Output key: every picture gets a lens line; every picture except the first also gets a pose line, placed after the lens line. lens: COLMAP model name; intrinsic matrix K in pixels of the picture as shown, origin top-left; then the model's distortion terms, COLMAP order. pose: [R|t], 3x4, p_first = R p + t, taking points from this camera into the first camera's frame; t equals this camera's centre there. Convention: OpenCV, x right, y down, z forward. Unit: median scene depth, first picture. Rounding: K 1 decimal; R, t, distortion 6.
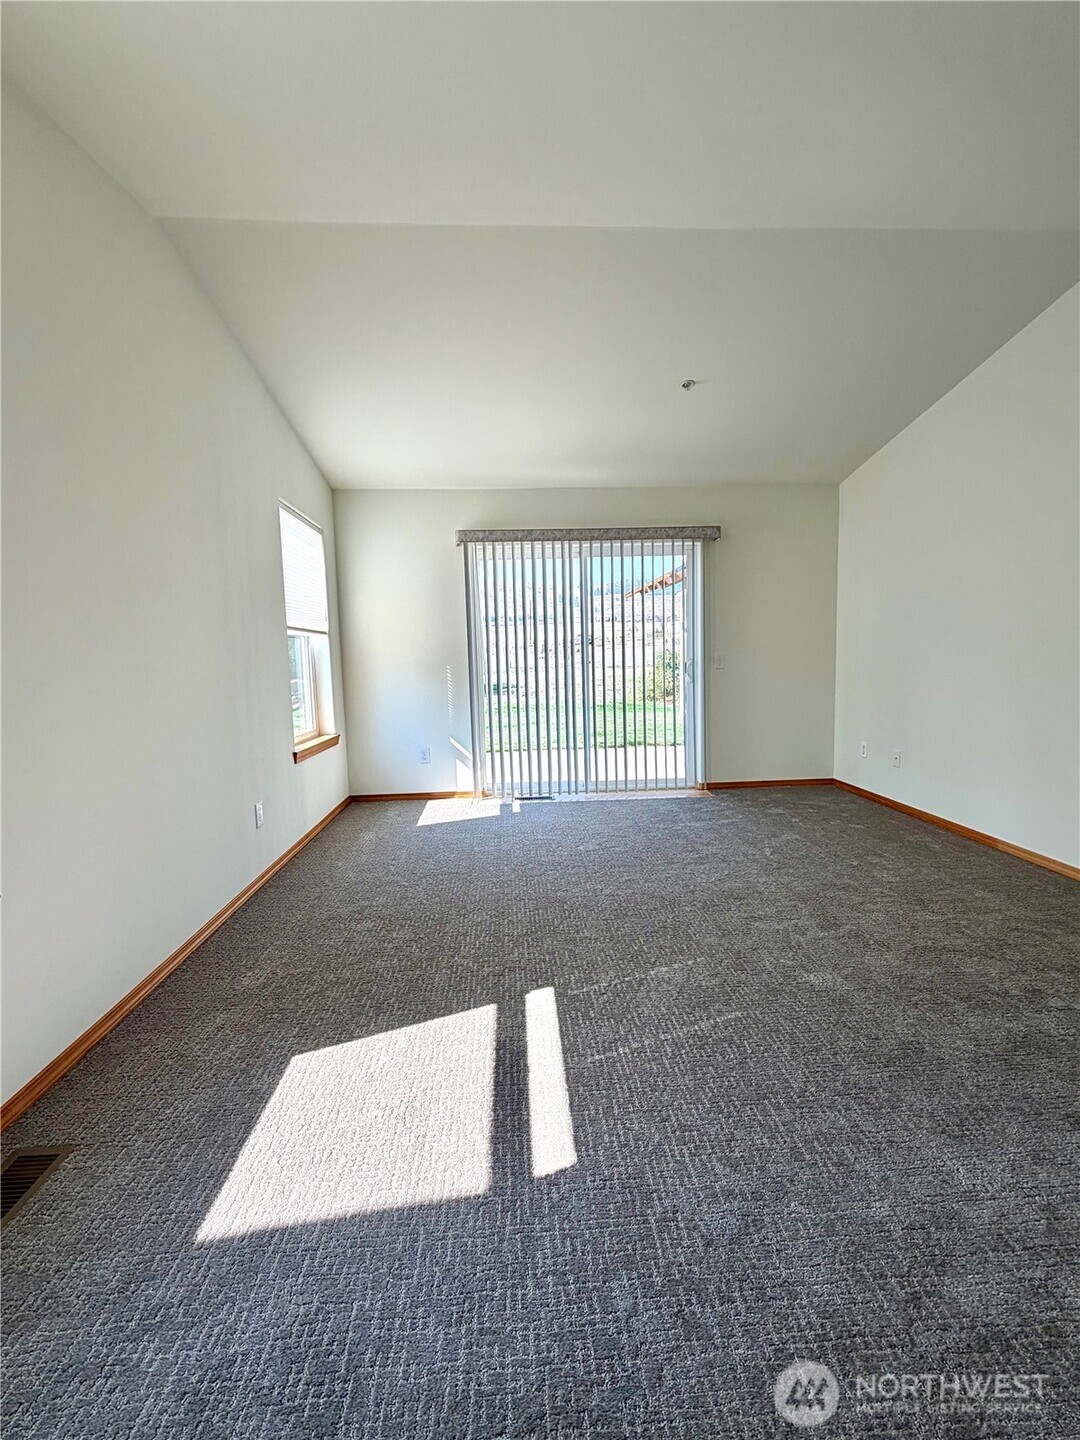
lens RADIAL K [[628.8, 0, 543.2], [0, 628.8, 722.5], [0, 0, 1]] dist [0.001579, -0.000167]
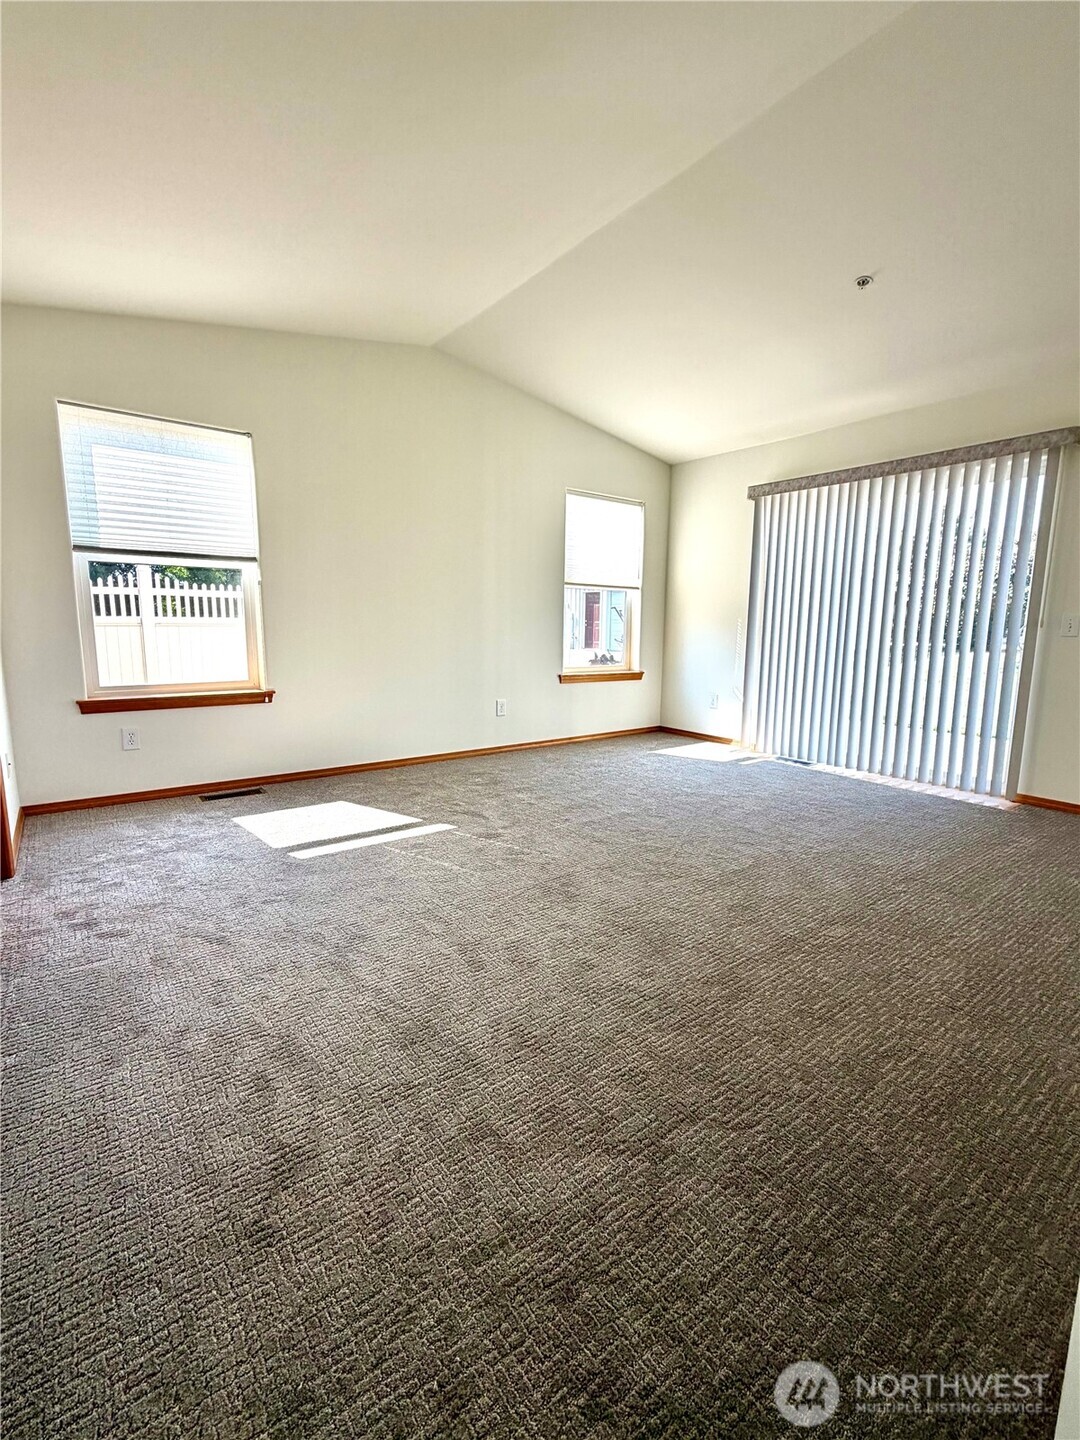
lens RADIAL K [[628.8, 0, 546.4], [0, 628.8, 716.8], [0, 0, 1]] dist [0.001579, -0.000167]
pose [[0.558871, 0.157066, -0.814244, 0.578308], [-0.117519, 0.986990, 0.109727, -0.006953], [0.820885, 0.034366, 0.570058, 0.150181]]
